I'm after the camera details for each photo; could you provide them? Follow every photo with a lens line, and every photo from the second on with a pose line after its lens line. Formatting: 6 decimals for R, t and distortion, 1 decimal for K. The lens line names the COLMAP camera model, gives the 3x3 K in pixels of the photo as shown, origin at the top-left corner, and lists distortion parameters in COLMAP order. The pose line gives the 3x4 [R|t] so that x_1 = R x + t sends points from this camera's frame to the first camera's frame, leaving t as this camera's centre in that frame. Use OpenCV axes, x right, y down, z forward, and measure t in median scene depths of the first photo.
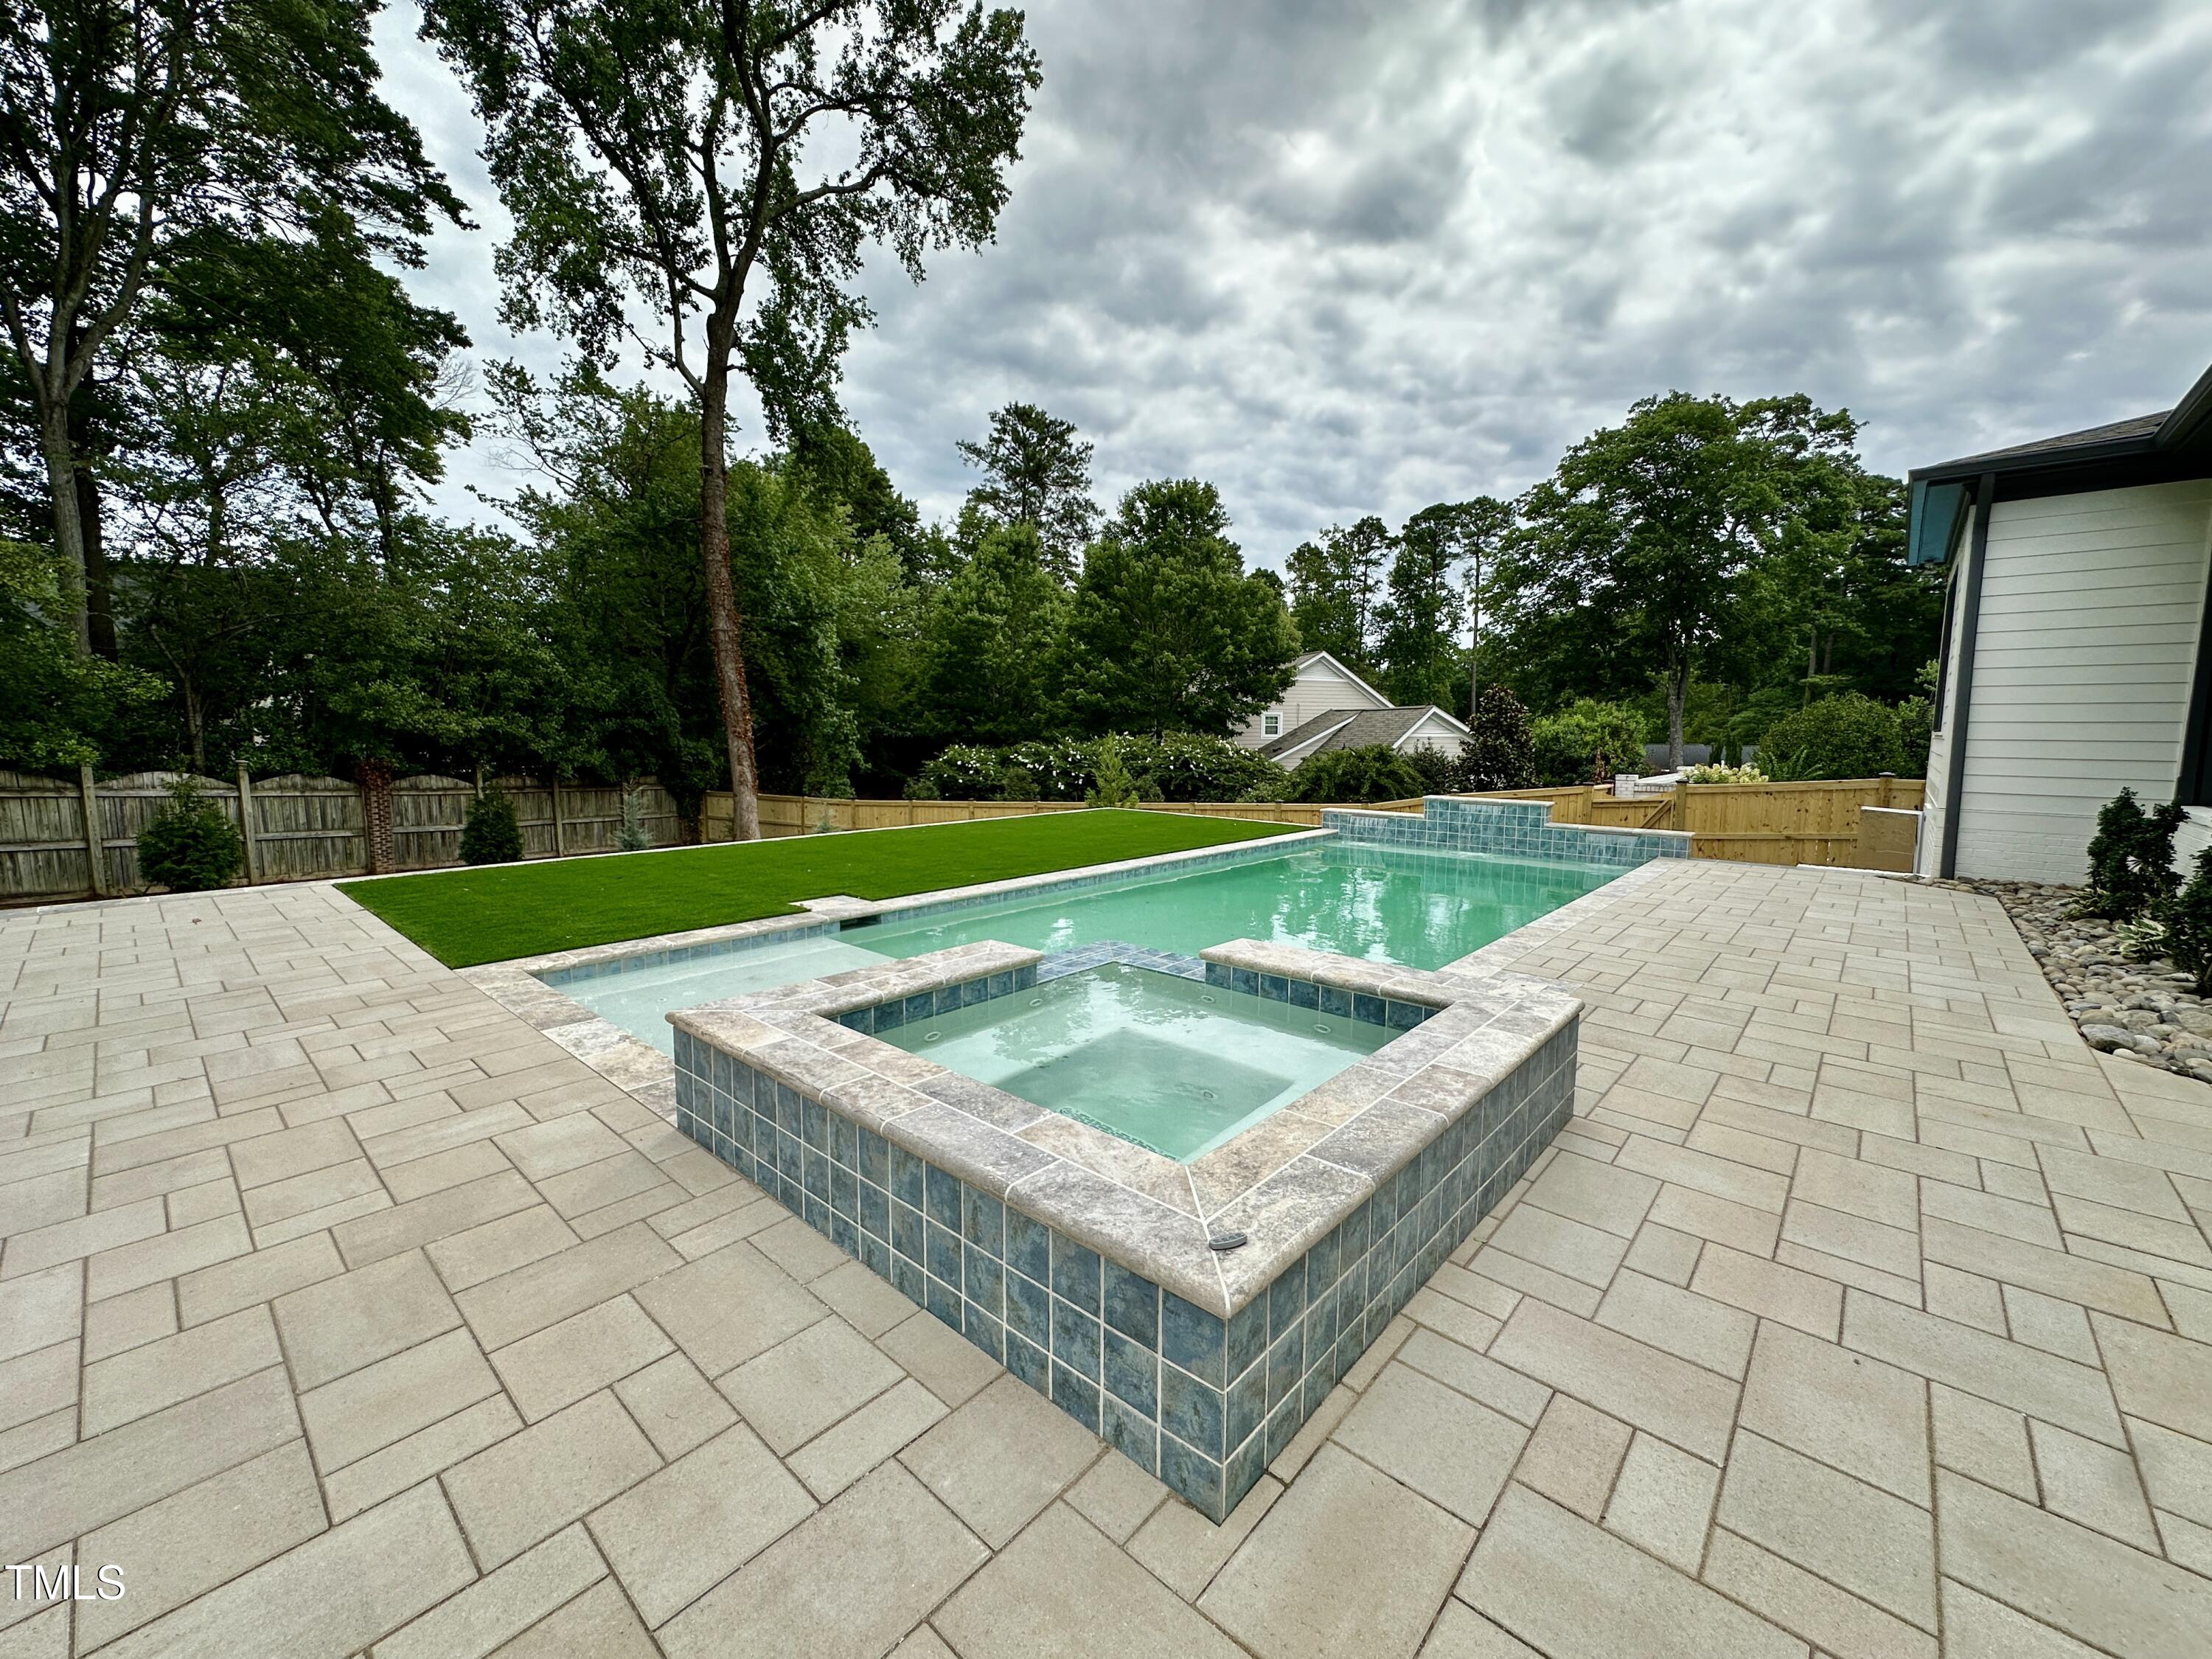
lens RADIAL K [[884.8, 0, 1106.0], [0, 884.8, 829.5], [0, 0, 1]] dist [-0.003376, -0.000020]
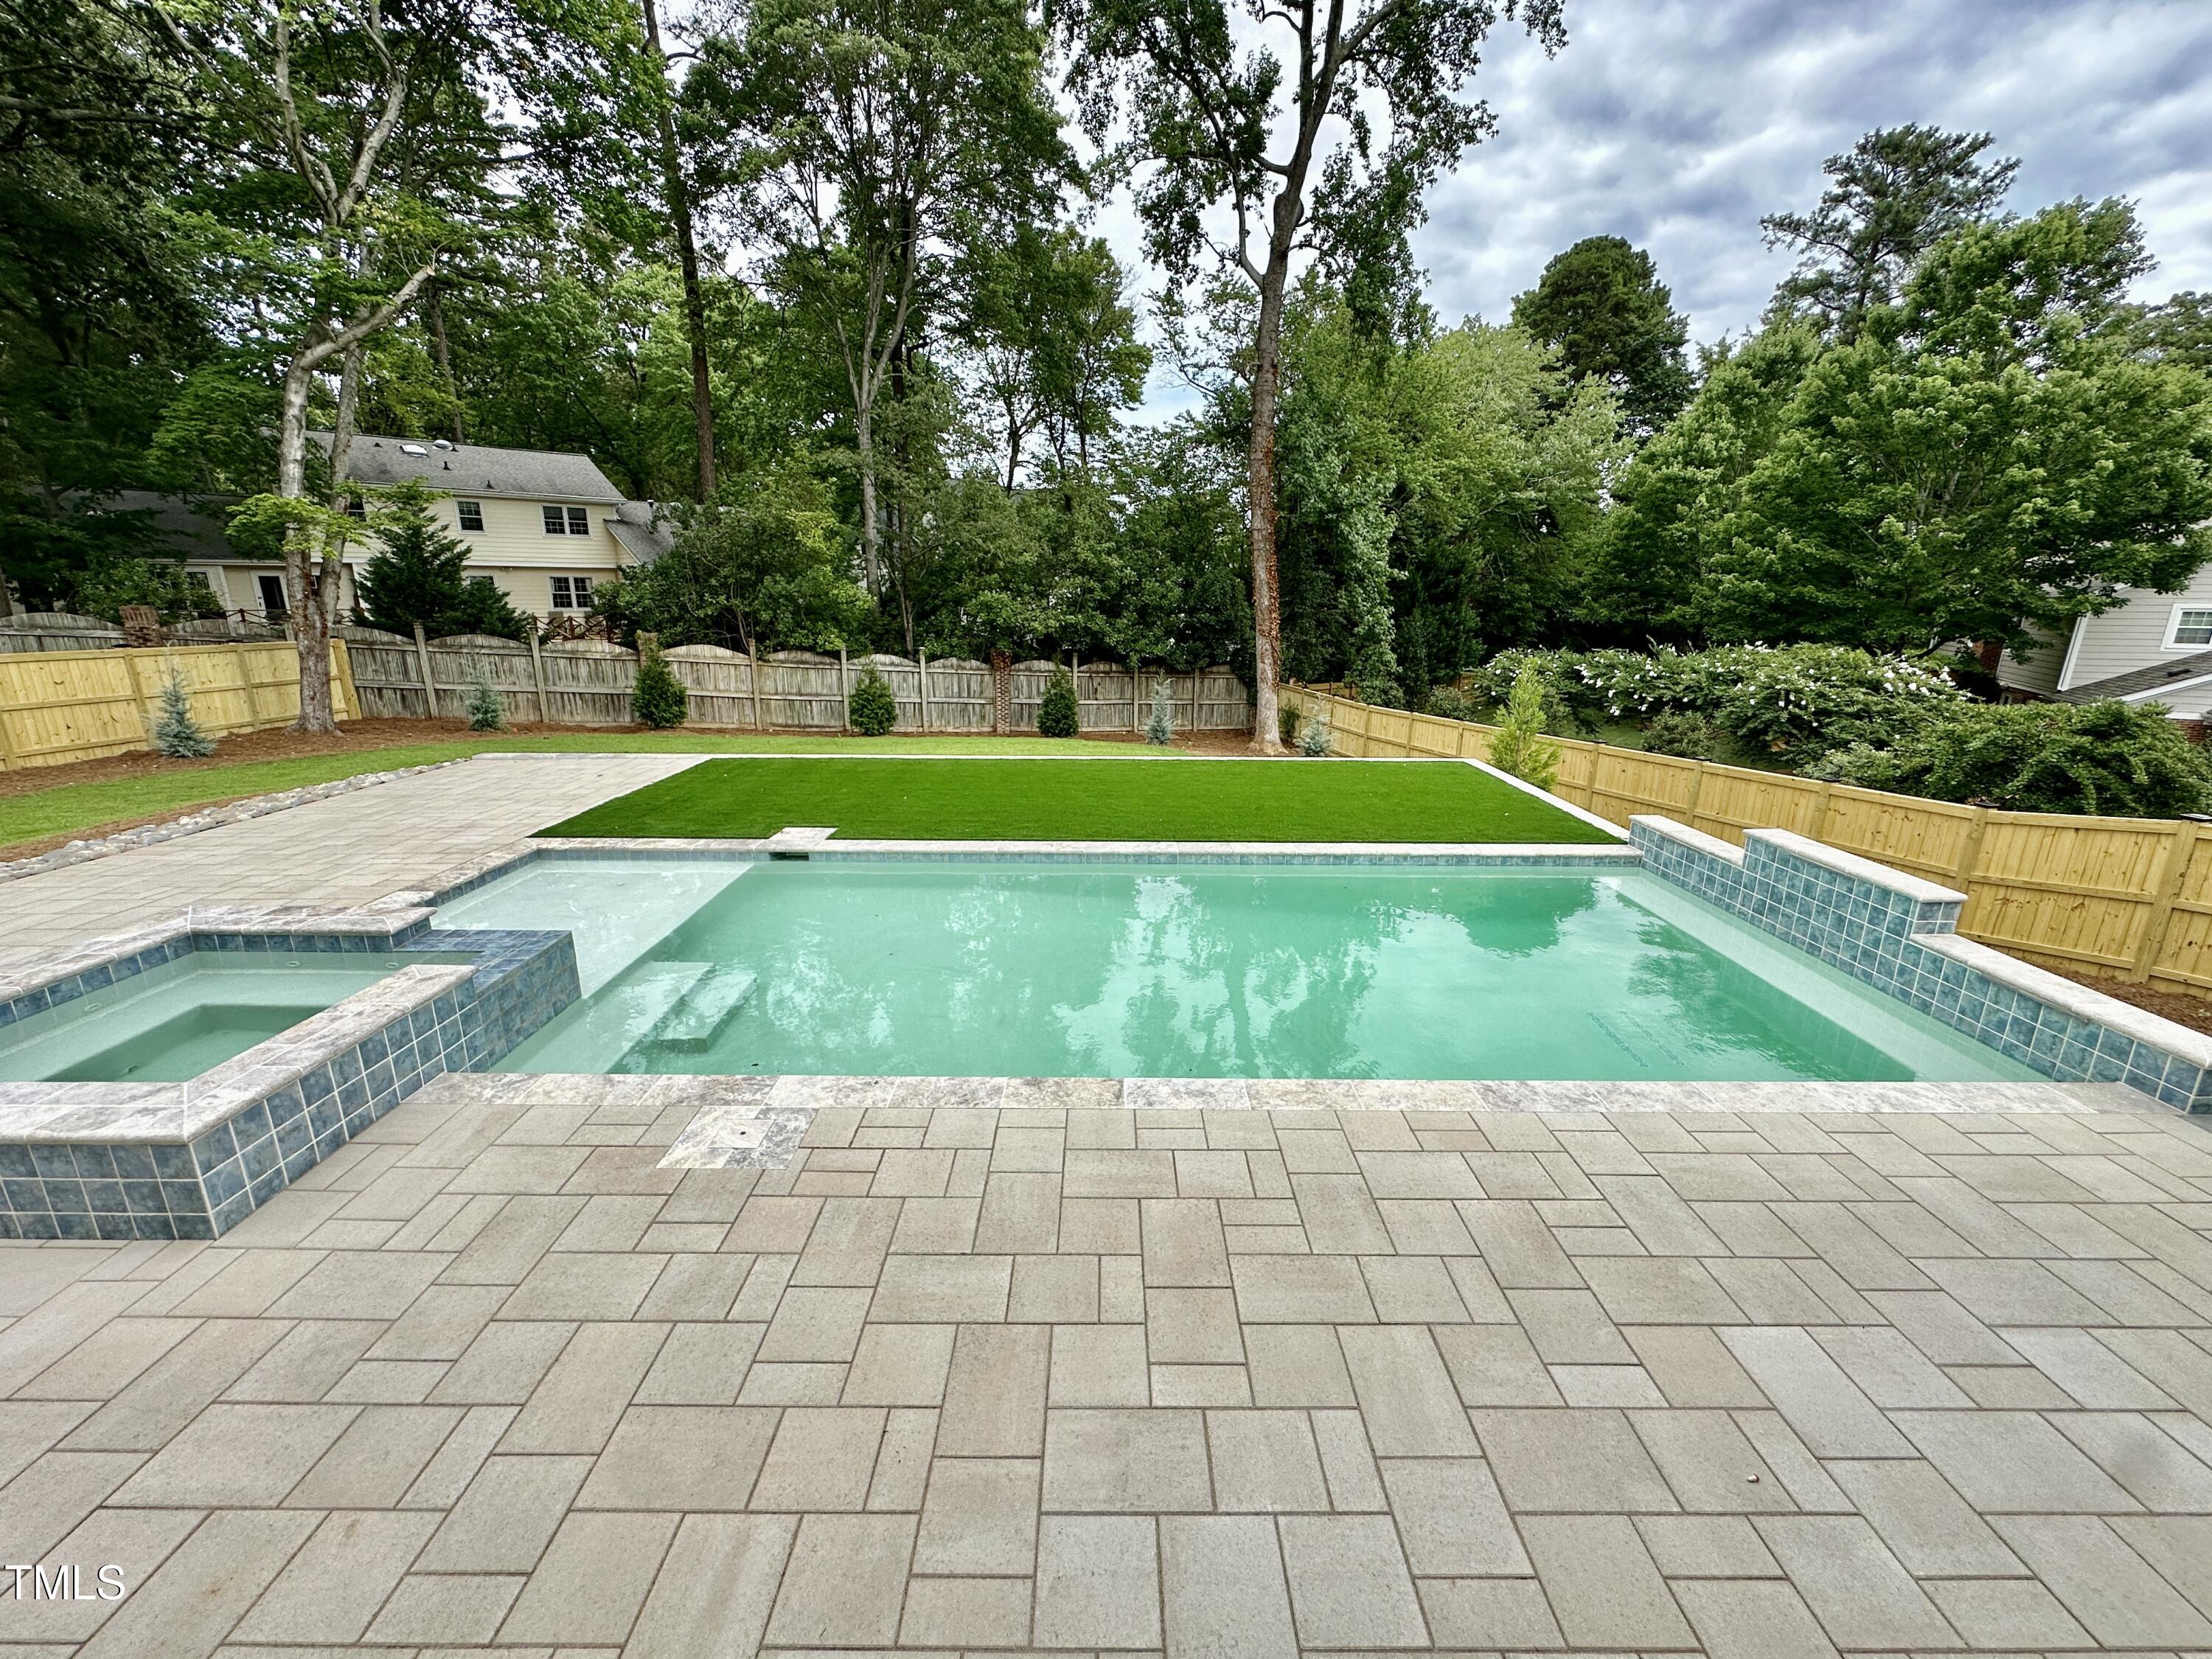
lens RADIAL K [[884.8, 0, 1106.0], [0, 884.8, 829.5], [0, 0, 1]] dist [-0.003376, -0.000020]
pose [[0.666627, 0.192452, -0.720119, 0.262587], [-0.086484, 0.979539, 0.181723, -0.056073], [0.740357, -0.058863, 0.669631, 0.160824]]
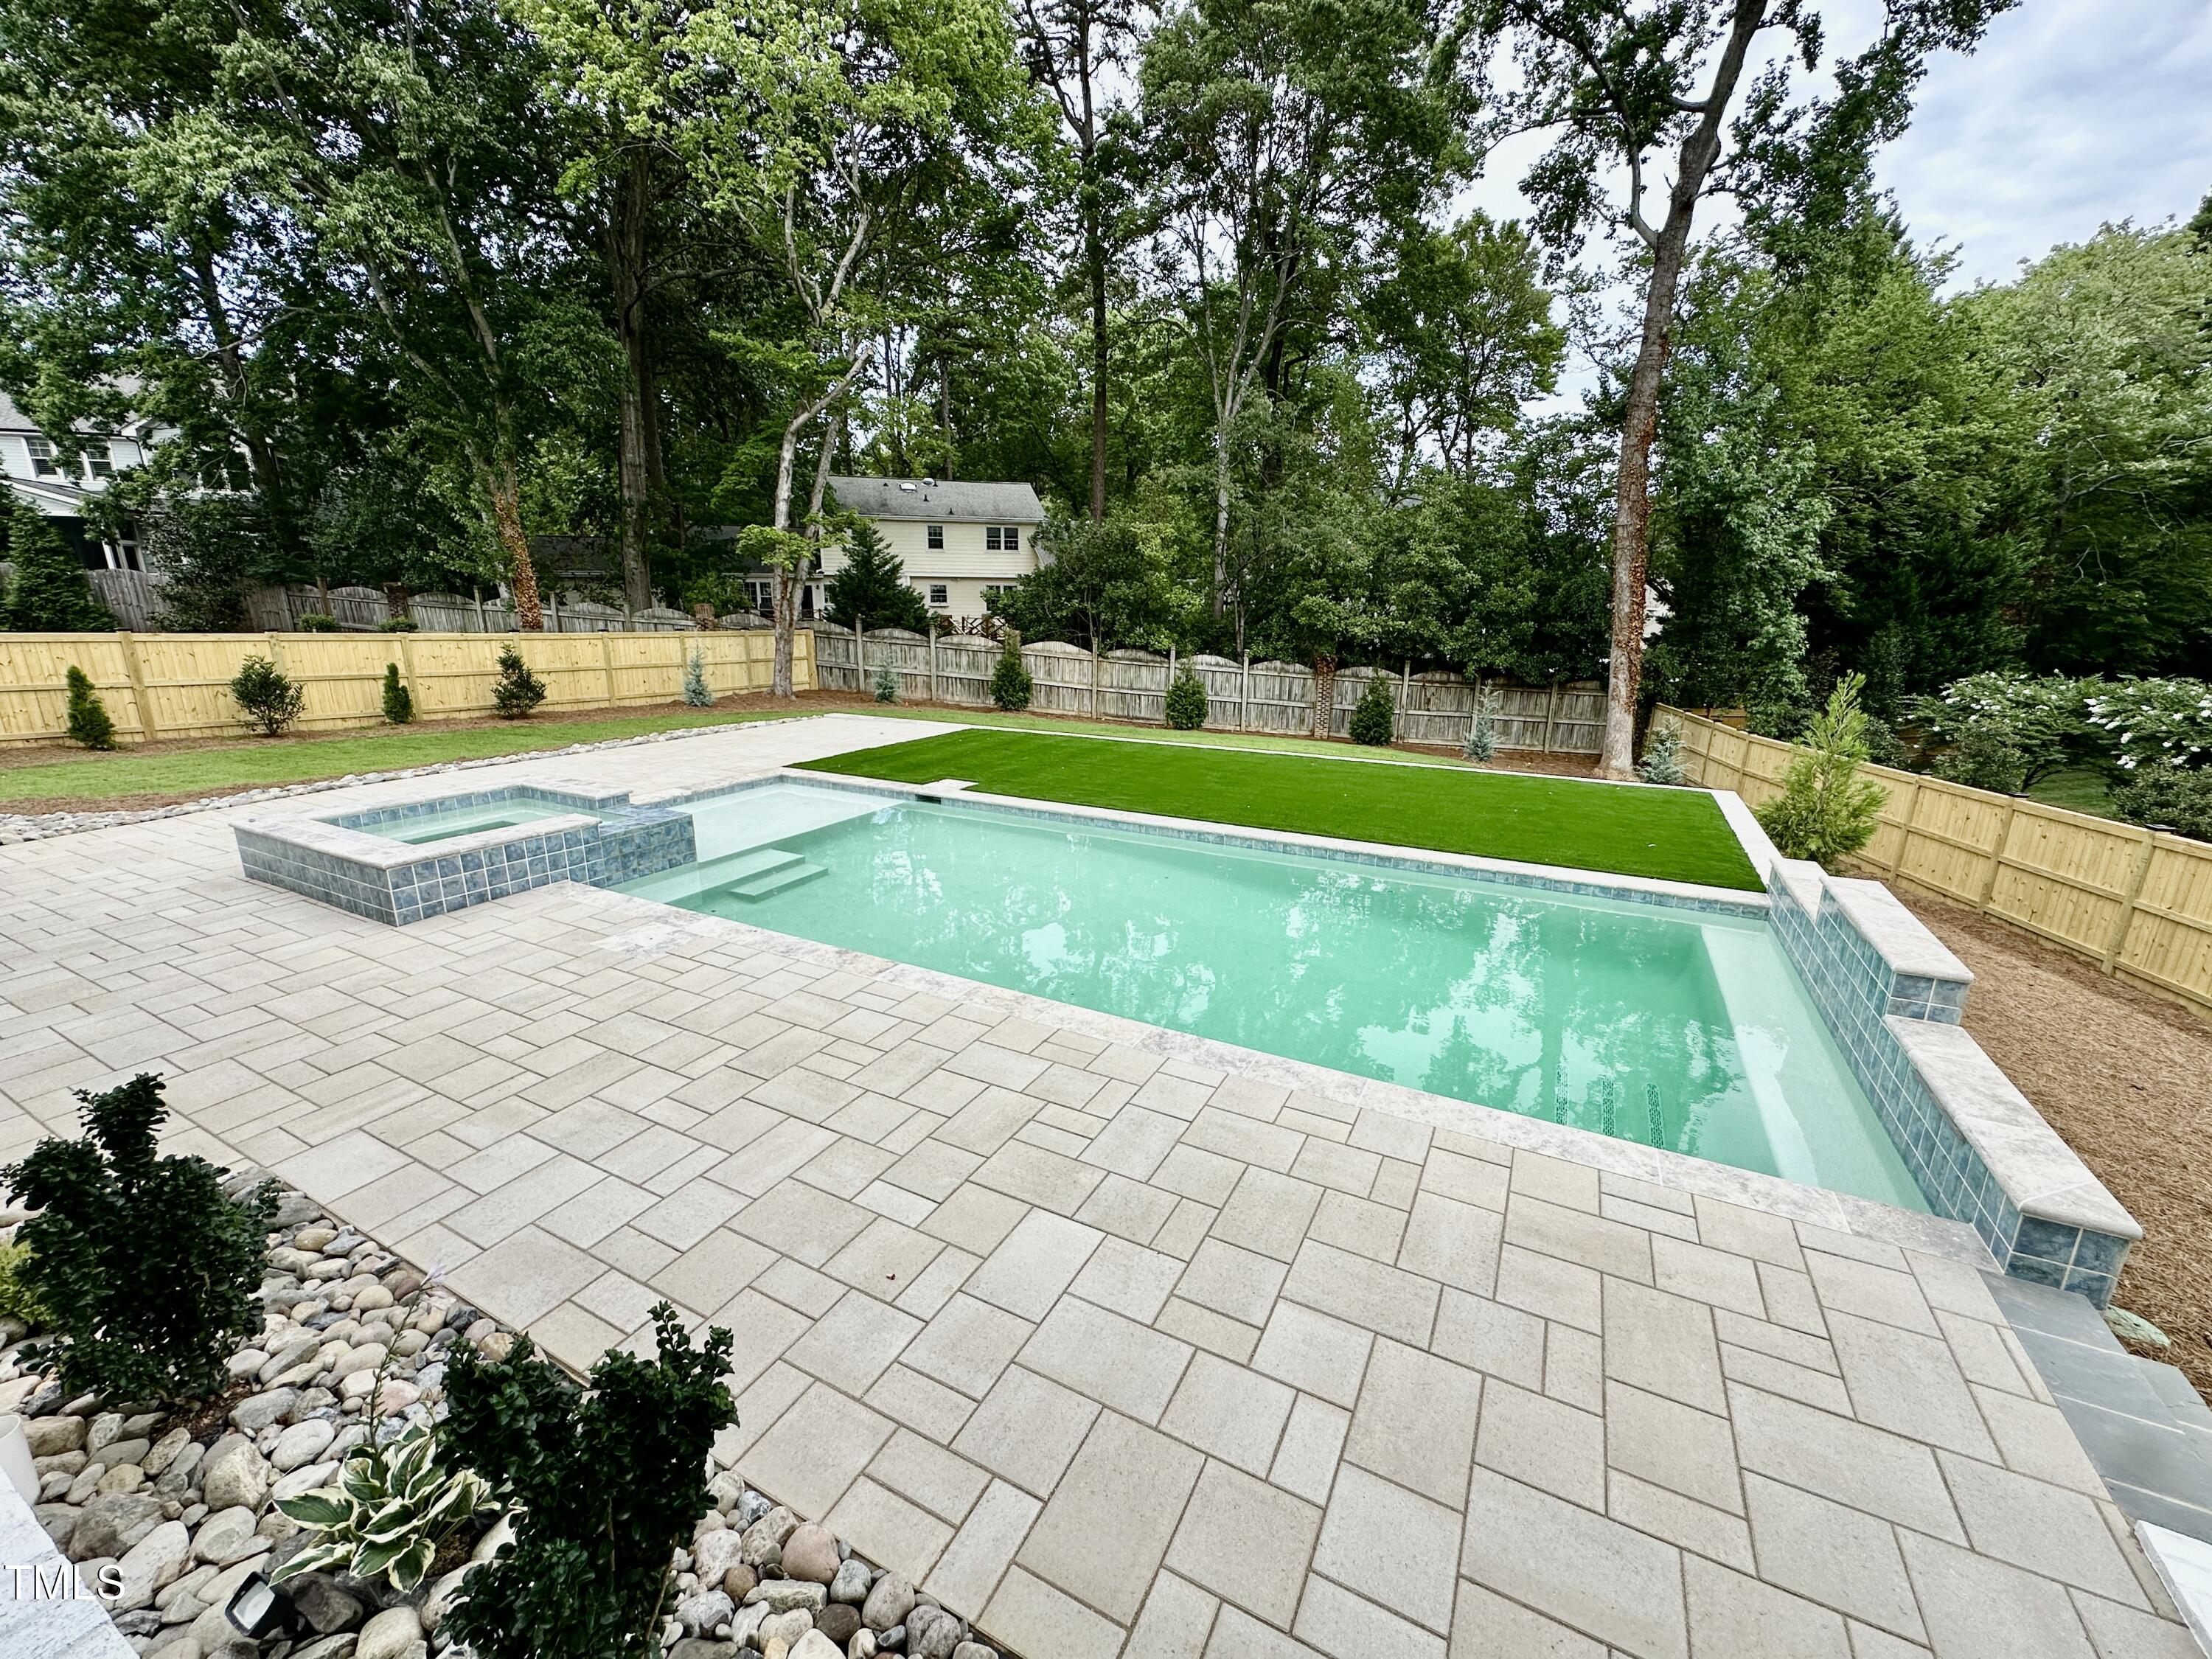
lens RADIAL K [[884.8, 0, 1106.0], [0, 884.8, 829.5], [0, 0, 1]] dist [-0.003376, -0.000020]
pose [[0.244186, 0.241126, -0.939272, 0.363905], [-0.116129, 0.968893, 0.218540, -0.061863], [0.962750, 0.055712, 0.264592, 0.274820]]
